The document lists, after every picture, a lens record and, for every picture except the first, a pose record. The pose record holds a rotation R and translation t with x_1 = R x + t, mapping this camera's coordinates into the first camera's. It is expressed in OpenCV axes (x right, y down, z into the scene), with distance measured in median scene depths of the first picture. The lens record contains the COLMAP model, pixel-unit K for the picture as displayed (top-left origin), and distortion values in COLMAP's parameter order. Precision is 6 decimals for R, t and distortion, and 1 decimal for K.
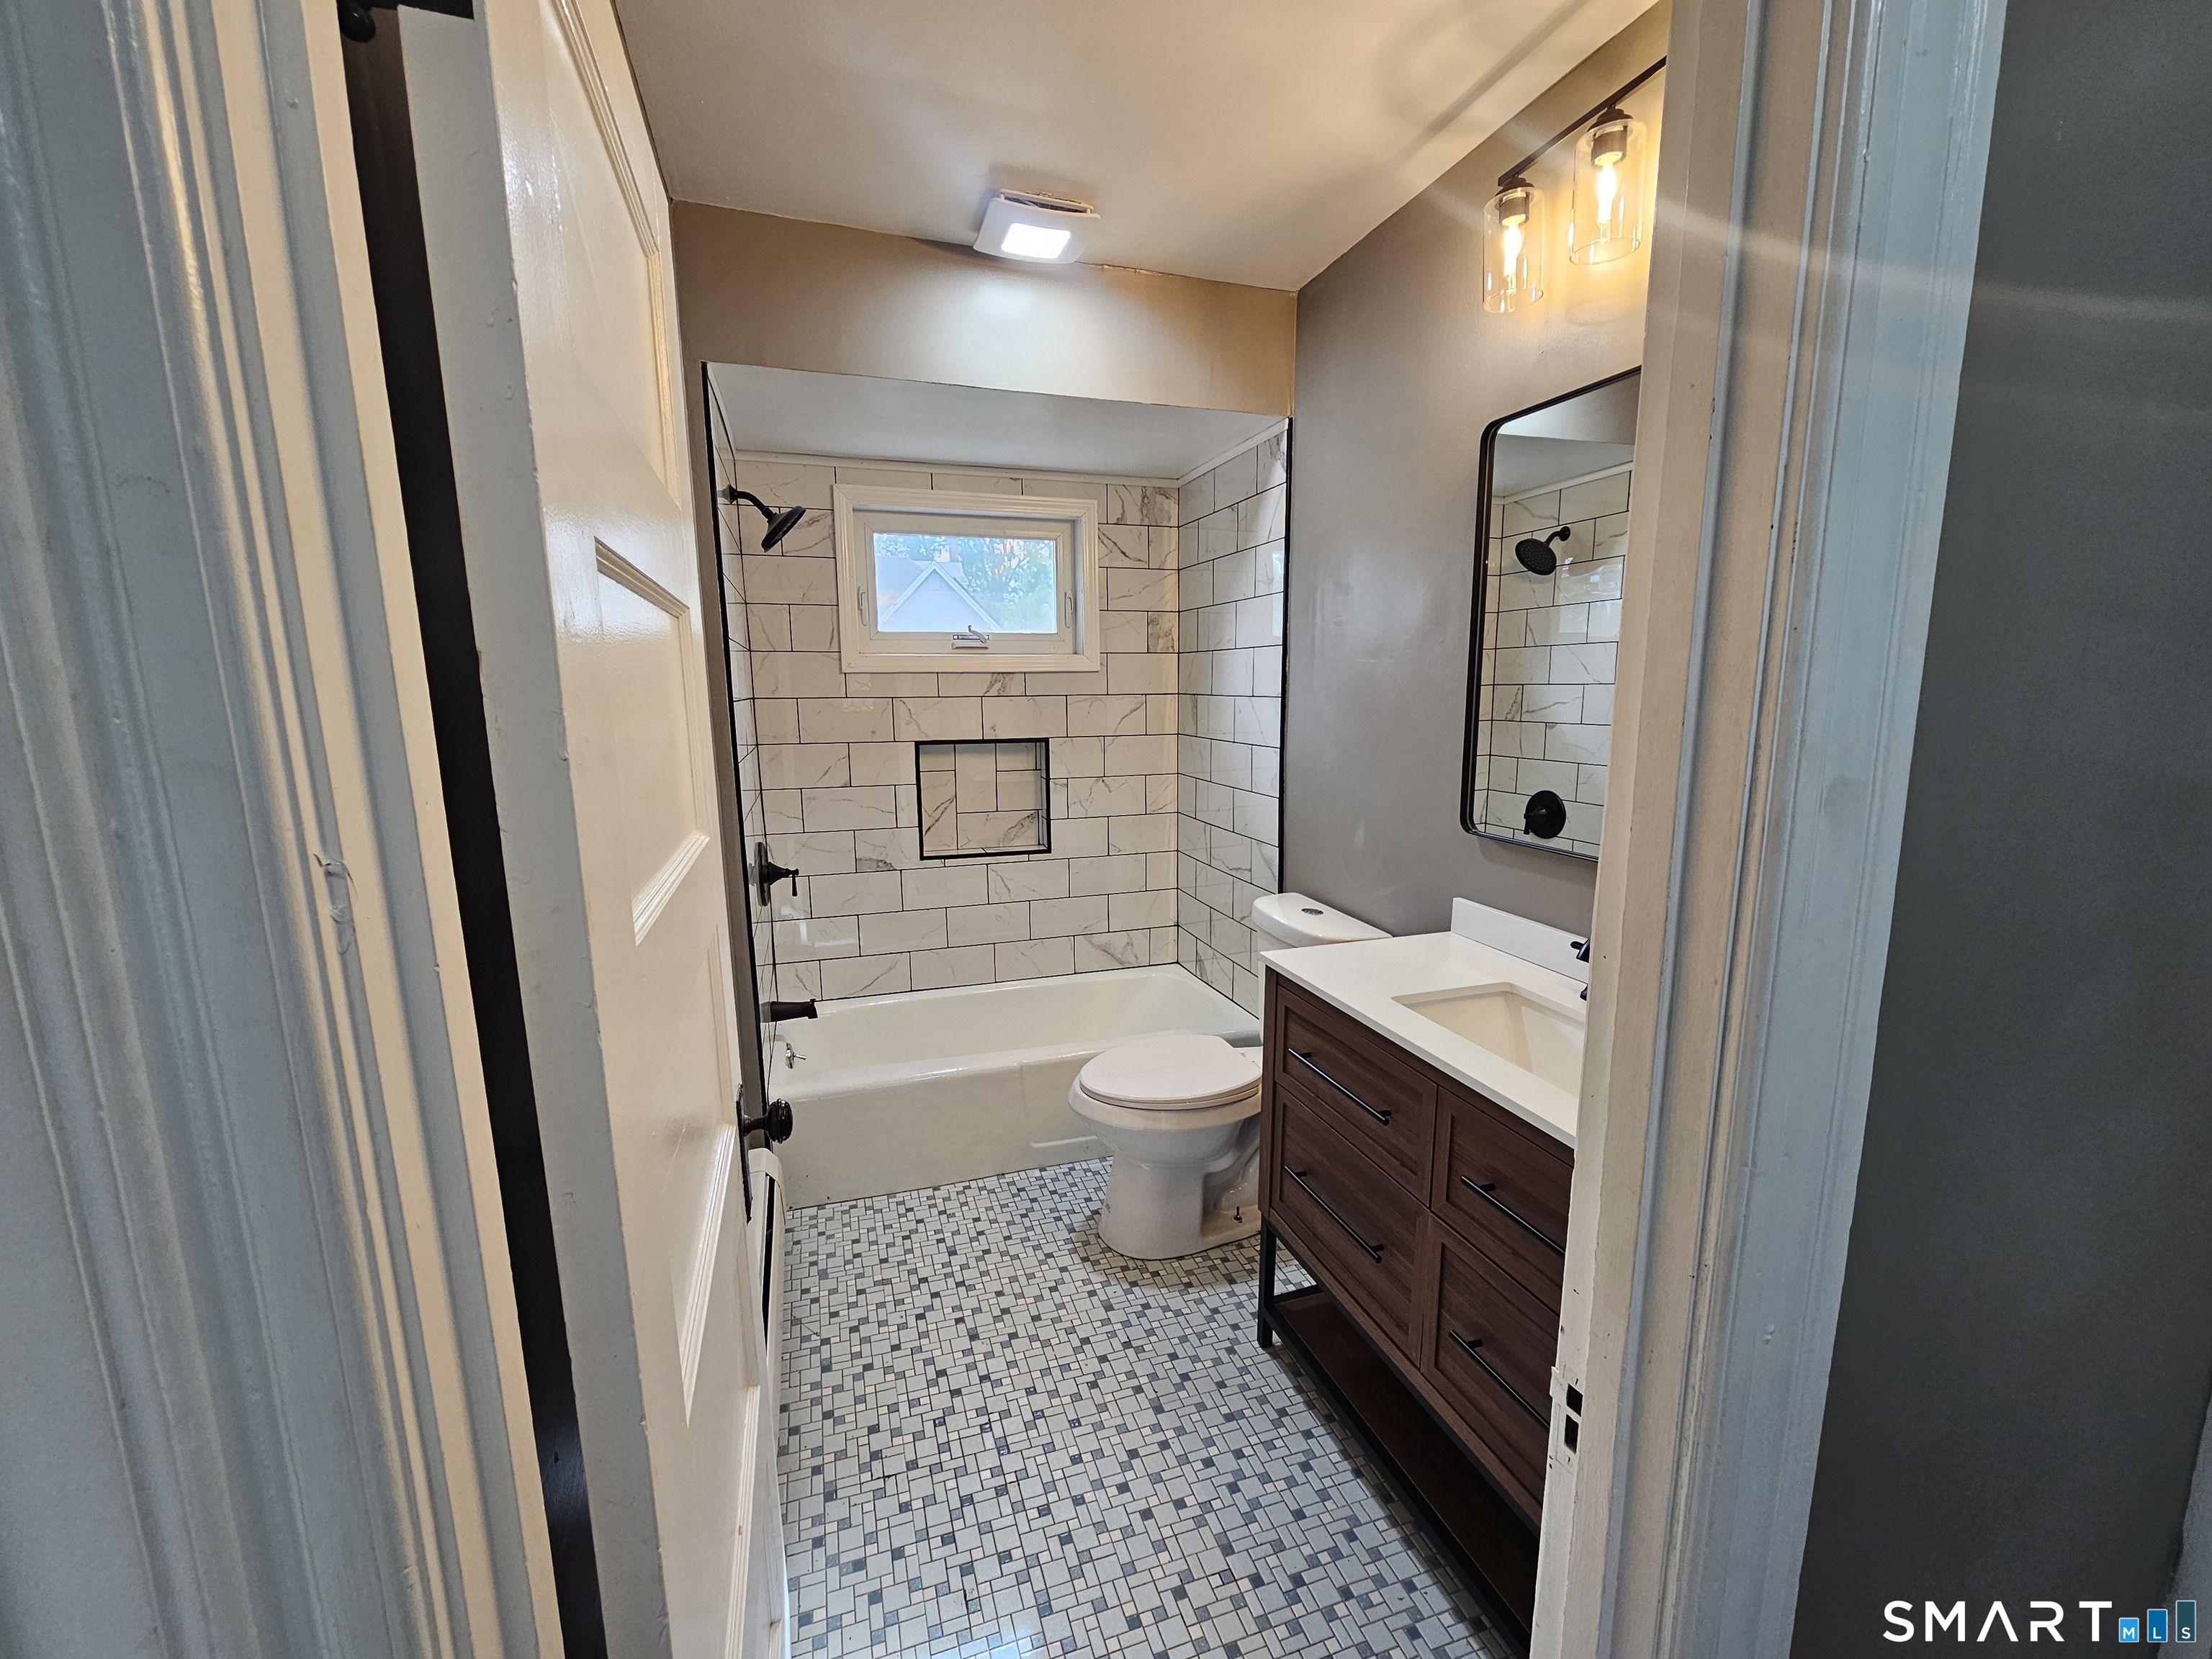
lens RADIAL K [[905.0, 0, 1097.7], [0, 905.0, 833.4], [0, 0, 1]] dist [0.003481, -0.000821]
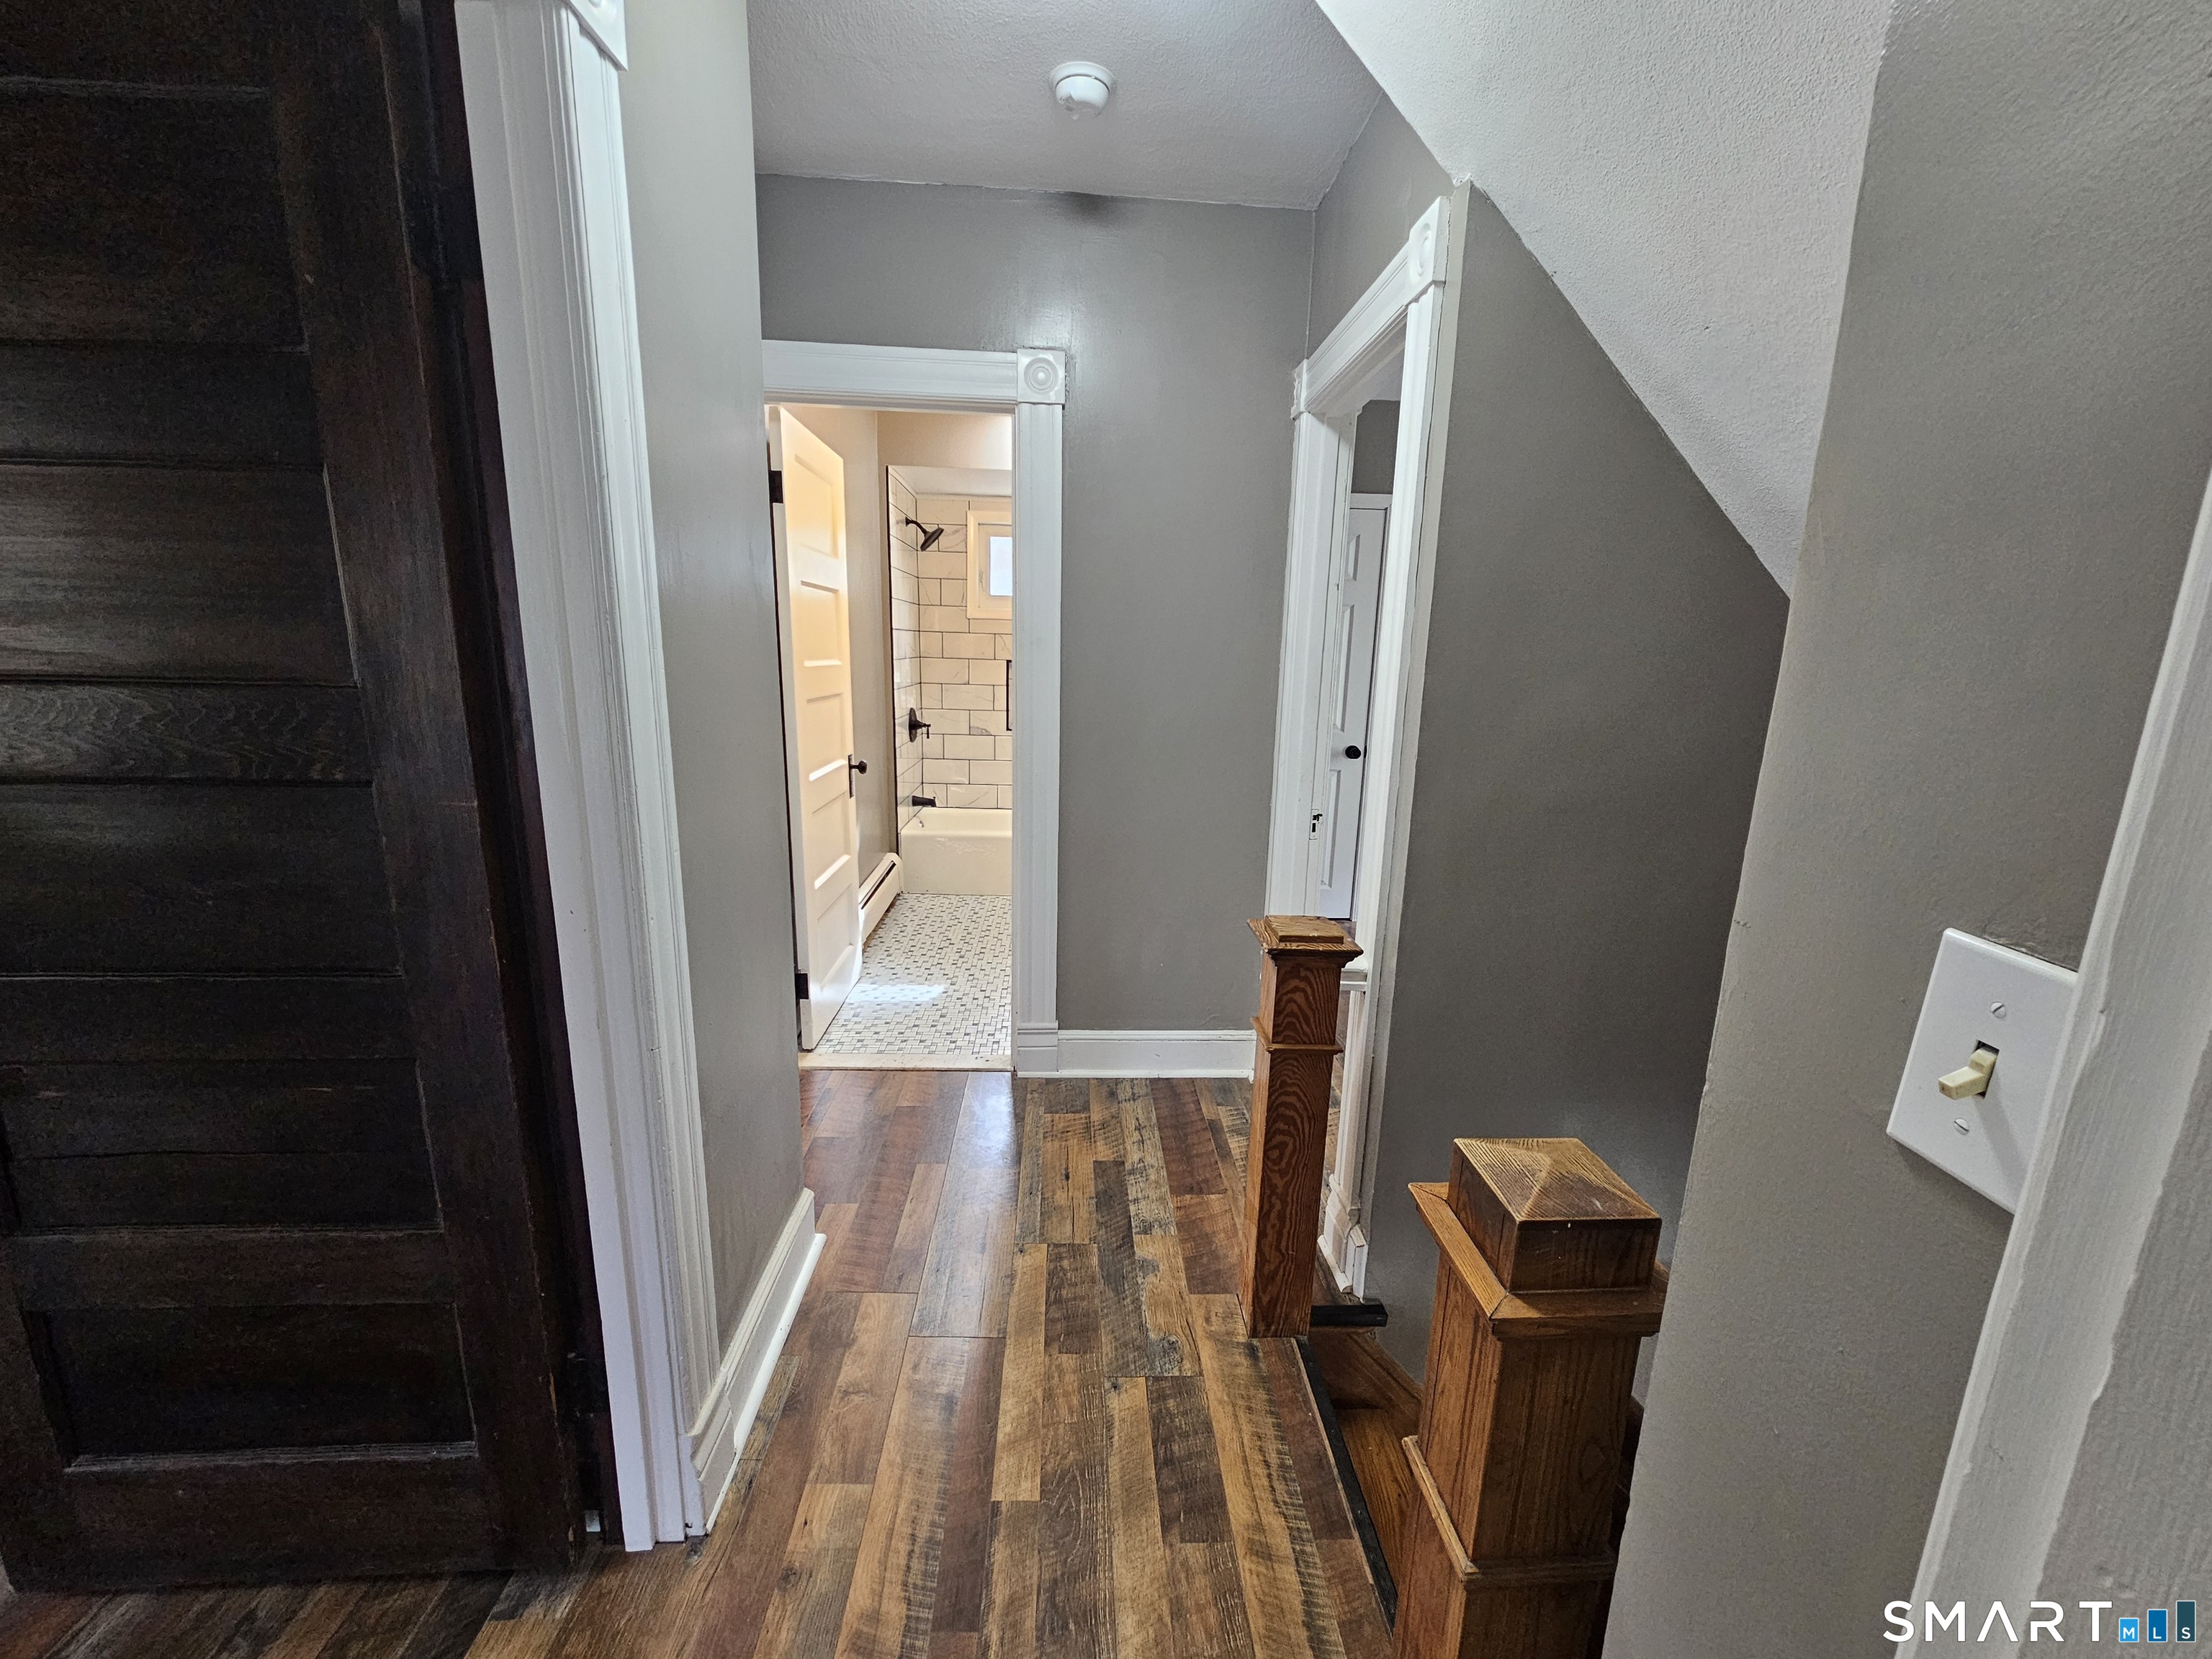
lens RADIAL K [[905.0, 0, 1098.2], [0, 905.0, 831.9], [0, 0, 1]] dist [0.003481, -0.000821]
pose [[0.961673, 0.089335, -0.259237, 0.523413], [-0.077306, 0.995419, 0.056253, 0.133874], [0.263075, -0.034056, 0.964174, -0.734771]]
